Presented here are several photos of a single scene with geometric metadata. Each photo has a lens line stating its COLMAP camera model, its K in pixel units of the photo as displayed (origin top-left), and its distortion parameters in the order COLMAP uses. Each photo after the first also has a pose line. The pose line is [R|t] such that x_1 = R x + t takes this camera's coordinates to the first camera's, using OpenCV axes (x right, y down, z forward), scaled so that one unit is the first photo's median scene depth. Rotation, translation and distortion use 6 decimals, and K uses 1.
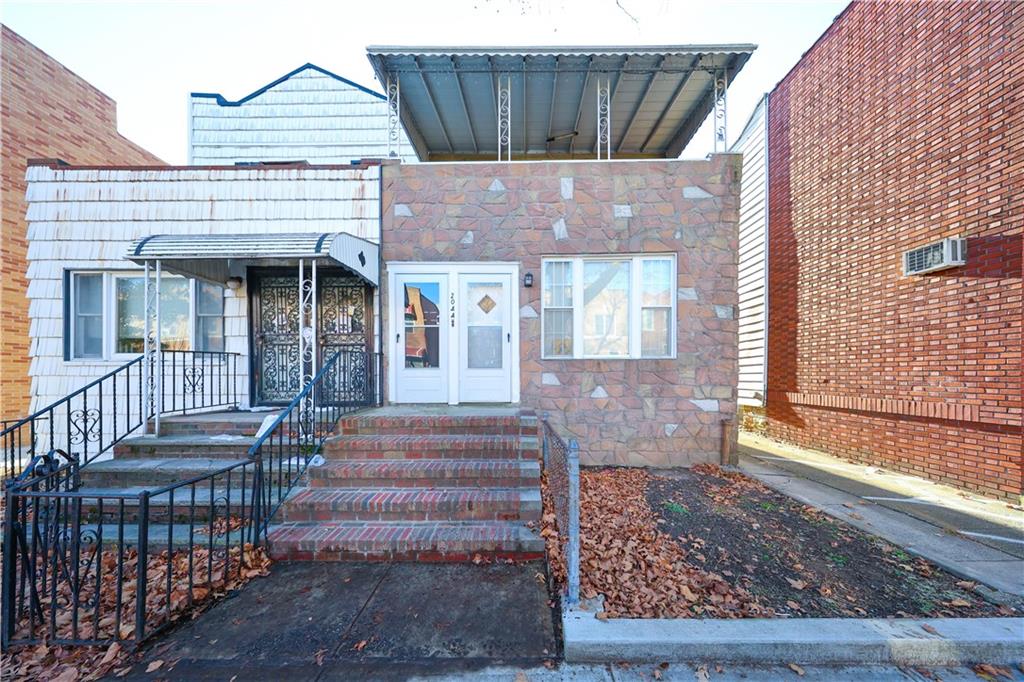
lens RADIAL K [[300.0, 0, 514.7], [0, 300.0, 375.8], [0, 0, 1]] dist [-0.001167, -0.000037]
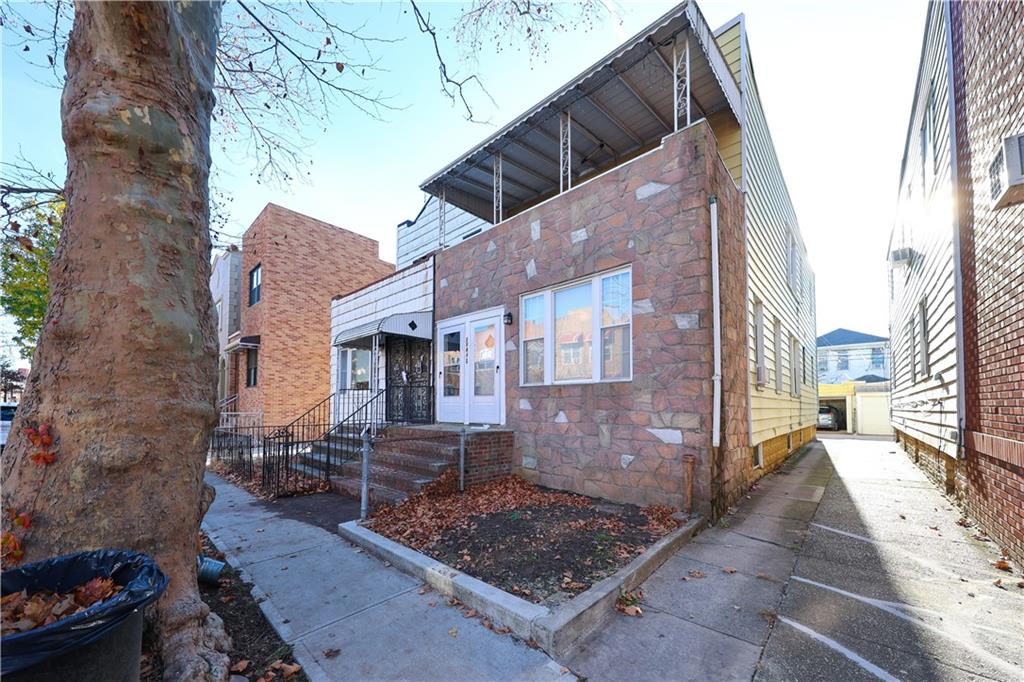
lens RADIAL K [[372.6, 0, 512.4], [0, 372.6, 392.2], [0, 0, 1]] dist [0.001118, 0.000039]
pose [[0.742137, -0.022483, -0.669871, 1.010307], [-0.002865, 0.999322, -0.036715, 0.016579], [0.670242, 0.029167, 0.741570, -0.051782]]
